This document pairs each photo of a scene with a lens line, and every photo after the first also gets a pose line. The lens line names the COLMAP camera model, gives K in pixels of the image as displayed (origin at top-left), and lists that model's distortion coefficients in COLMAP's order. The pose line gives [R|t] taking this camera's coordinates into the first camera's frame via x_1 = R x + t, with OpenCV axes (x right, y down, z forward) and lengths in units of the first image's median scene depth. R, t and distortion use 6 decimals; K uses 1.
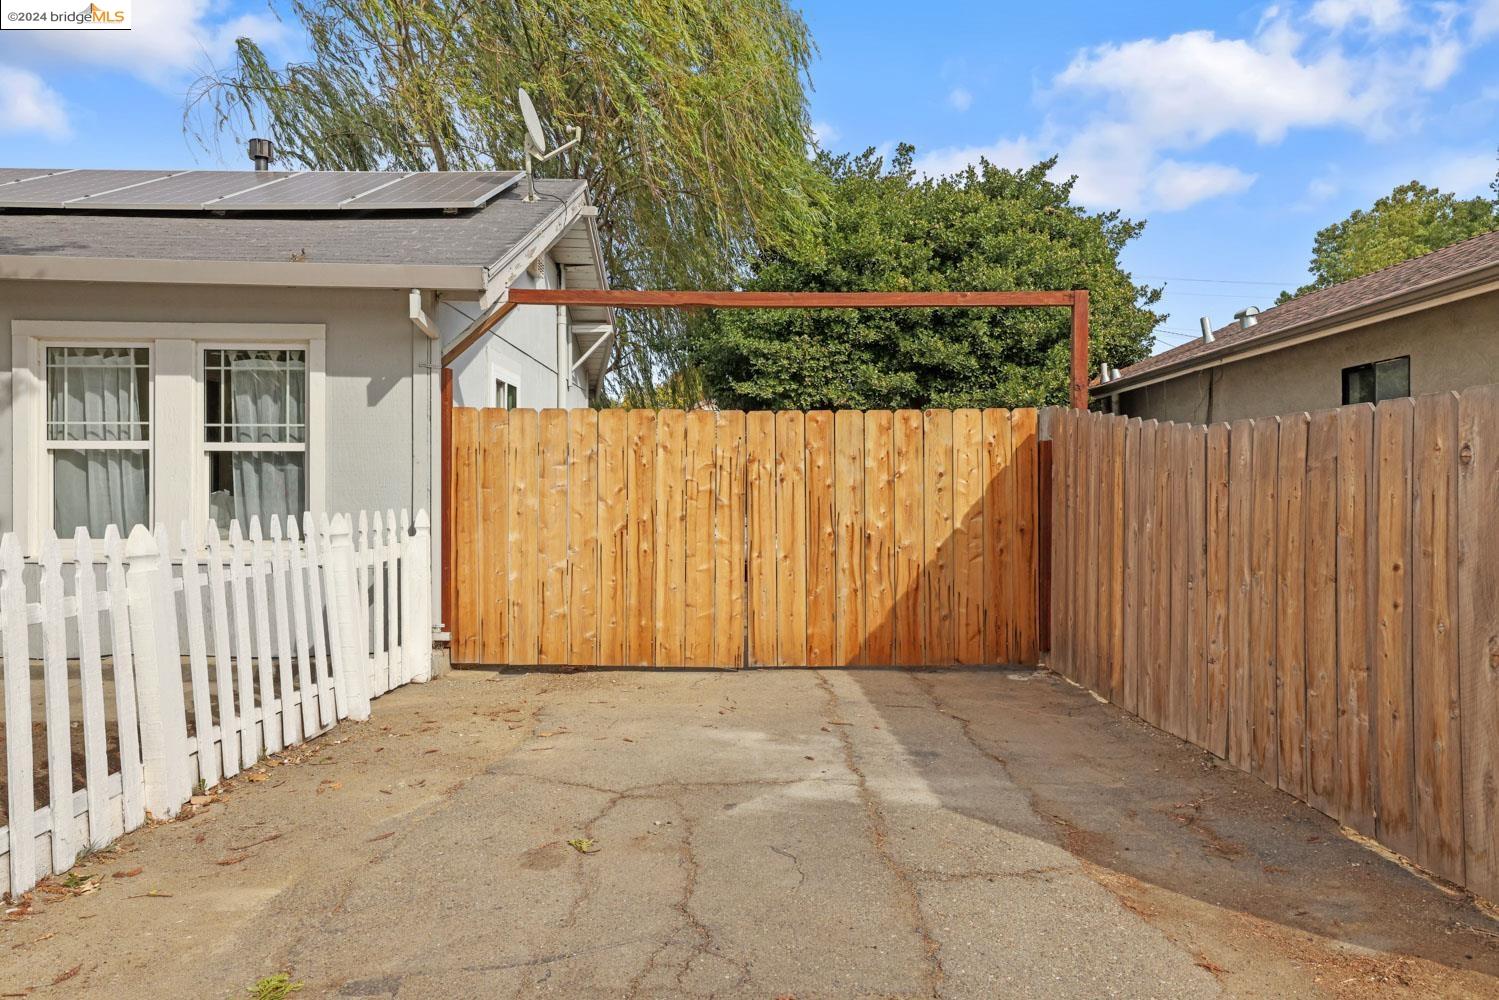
lens RADIAL K [[1064.6, 0, 759.5], [0, 1064.6, 493.9], [0, 0, 1]] dist [0.010298, 0.023479]
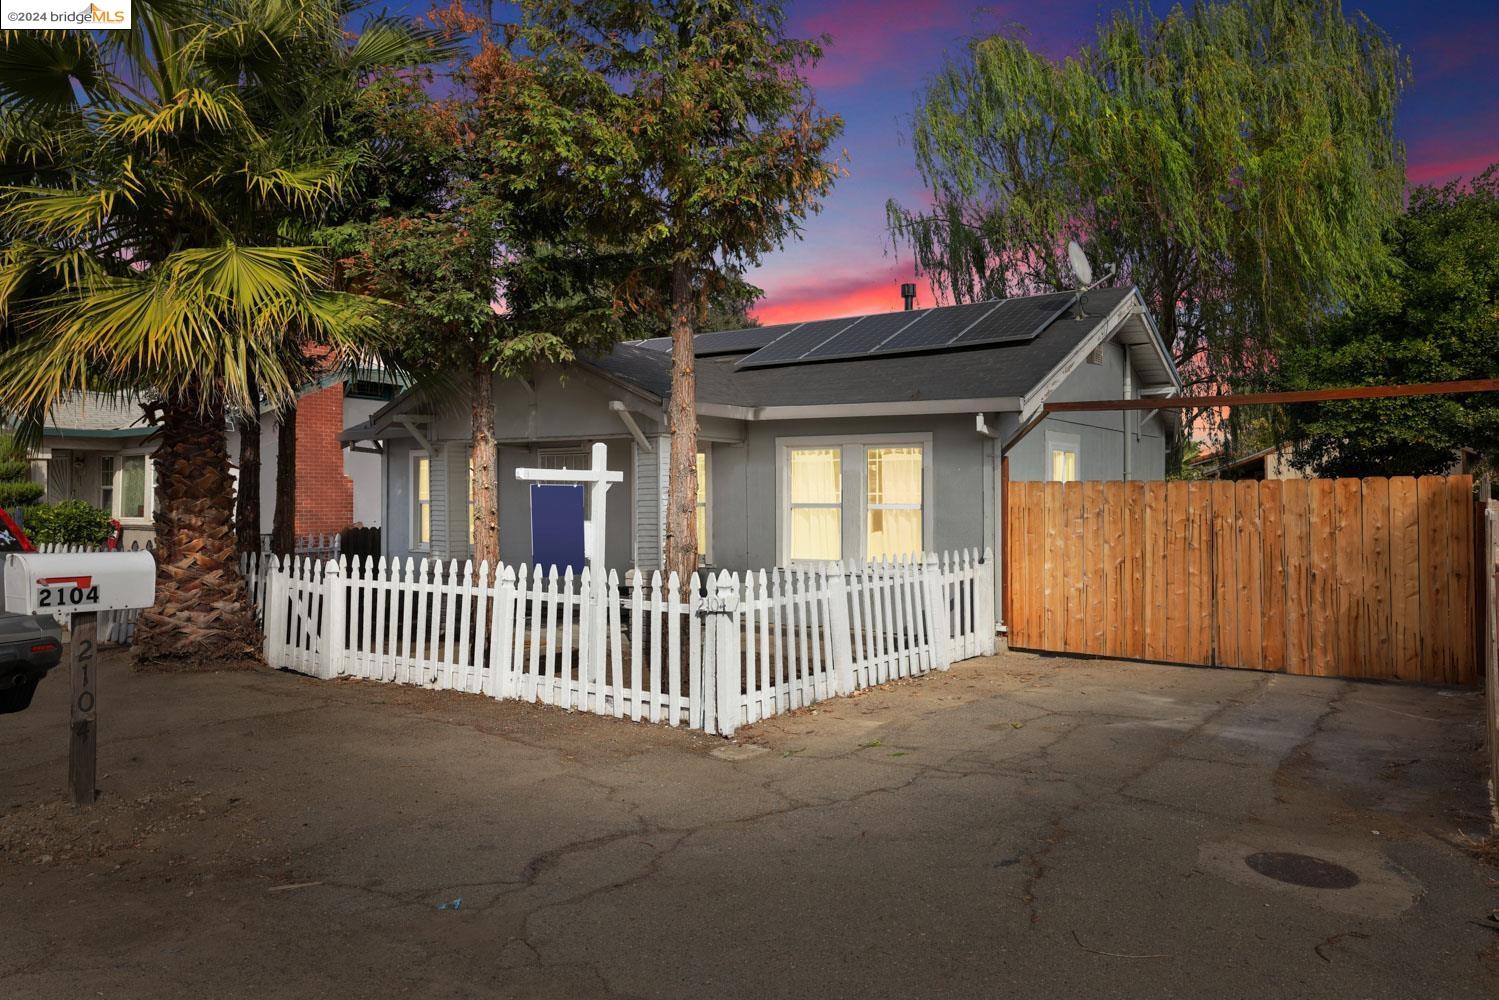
lens RADIAL K [[1064.6, 0, 748.5], [0, 1064.6, 489.7], [0, 0, 1]] dist [0.010298, 0.023479]
pose [[0.817690, -0.008287, -0.575598, 0.293844], [0.001556, 0.999925, -0.012186, -0.050254], [0.575656, 0.009069, 0.817642, -0.483474]]
